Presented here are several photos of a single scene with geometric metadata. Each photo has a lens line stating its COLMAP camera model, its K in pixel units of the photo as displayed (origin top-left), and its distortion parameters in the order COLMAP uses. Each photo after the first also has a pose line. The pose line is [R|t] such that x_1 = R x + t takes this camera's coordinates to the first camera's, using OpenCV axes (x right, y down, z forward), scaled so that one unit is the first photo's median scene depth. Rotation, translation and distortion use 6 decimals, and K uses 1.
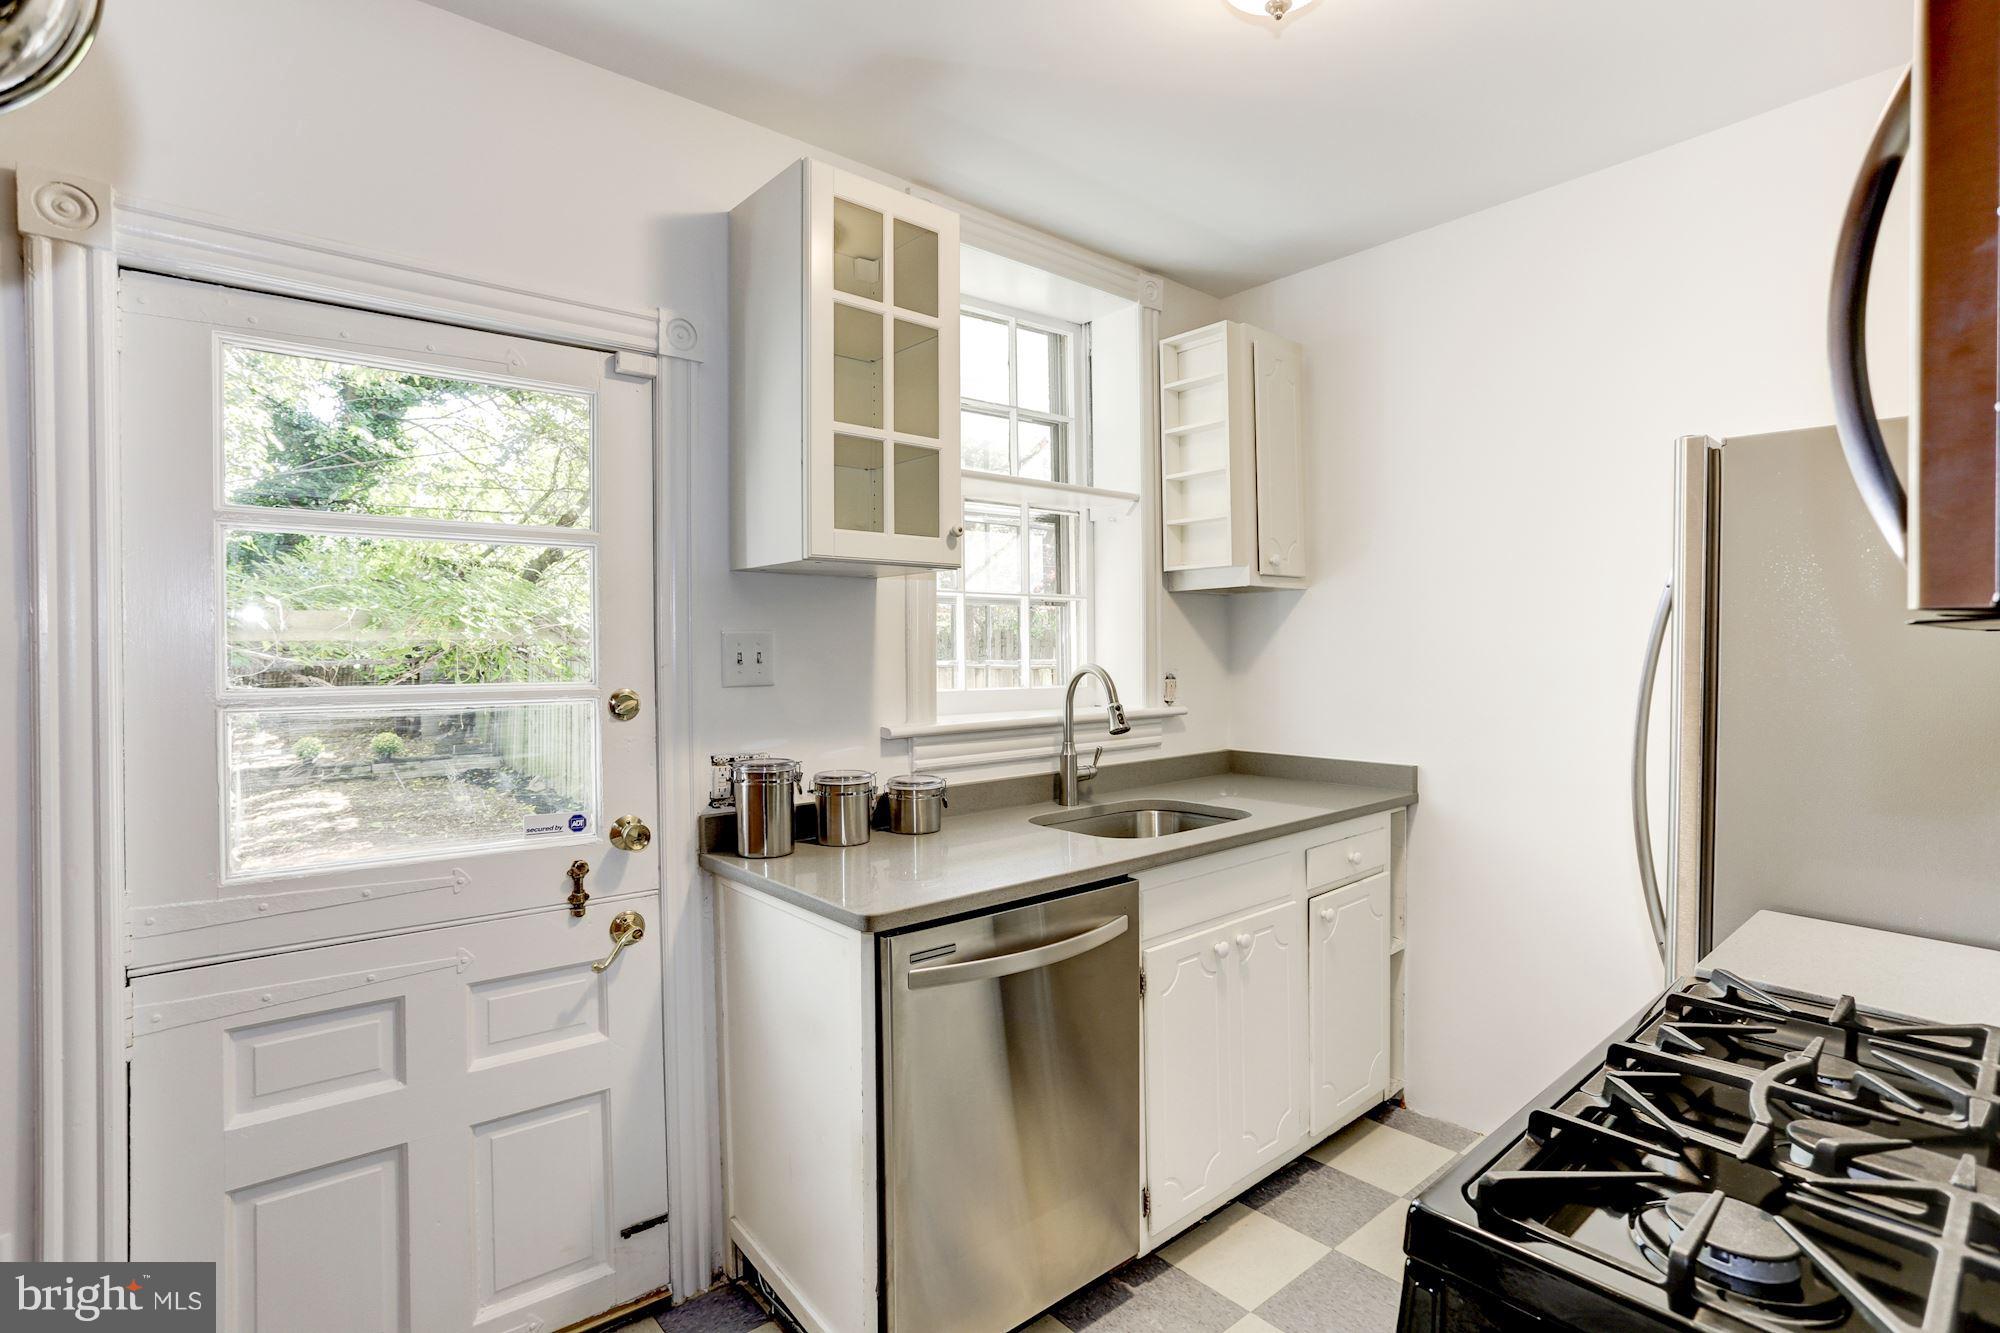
lens RADIAL K [[972.5, 0, 999.8], [0, 972.5, 655.5], [0, 0, 1]] dist [-0.066650, 0.049496]
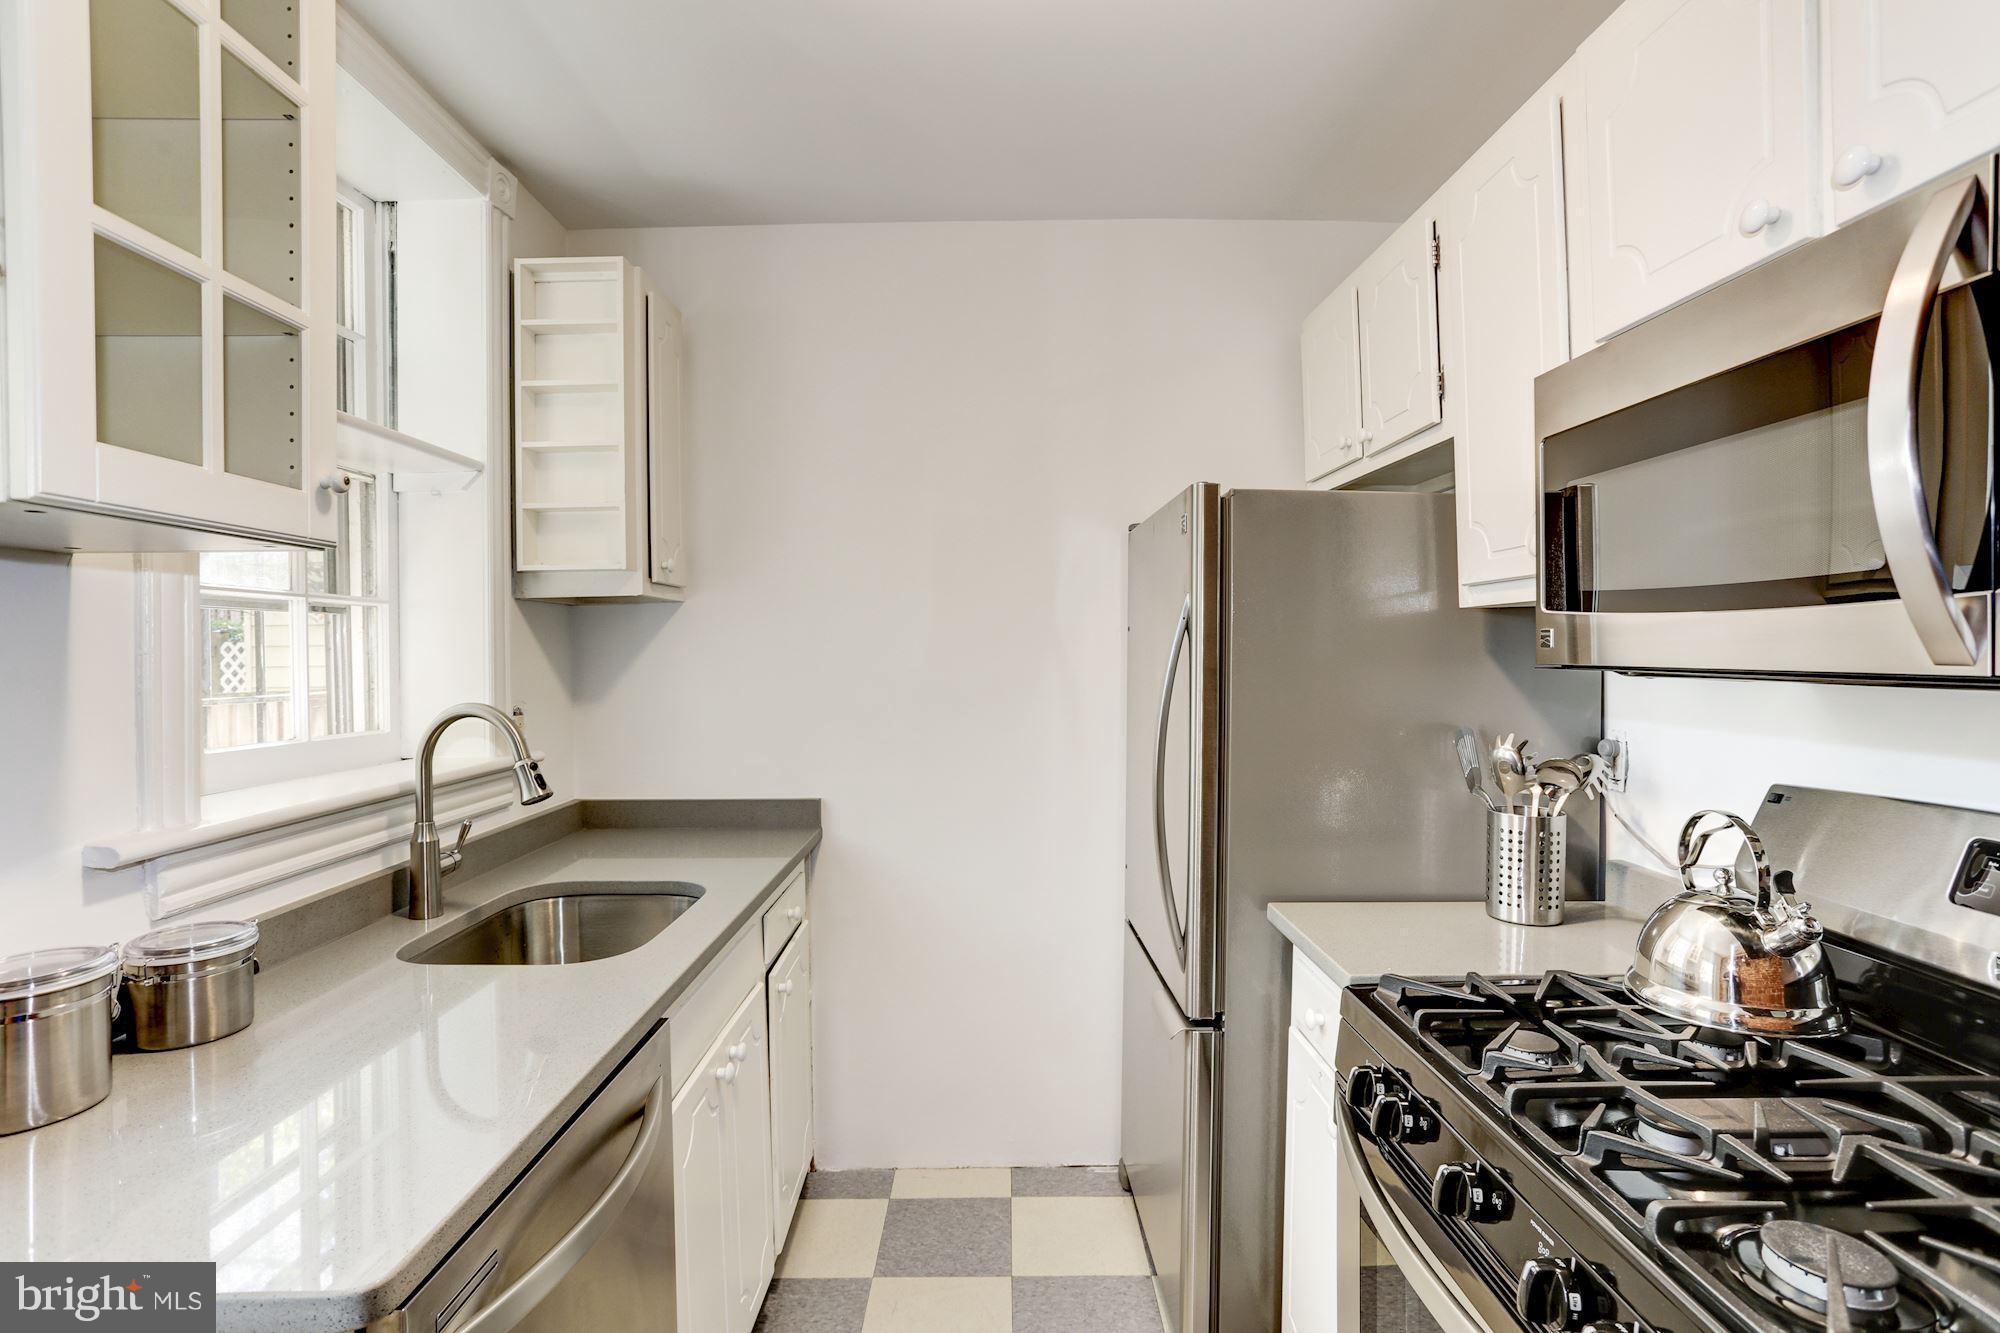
lens RADIAL K [[972.5, 0, 999.8], [0, 972.5, 655.5], [0, 0, 1]] dist [-0.066650, 0.049496]
pose [[0.653896, -0.002653, 0.756580, -0.162480], [0.008199, 0.999960, -0.003579, -0.017948], [-0.756540, 0.008544, 0.653891, 0.271271]]
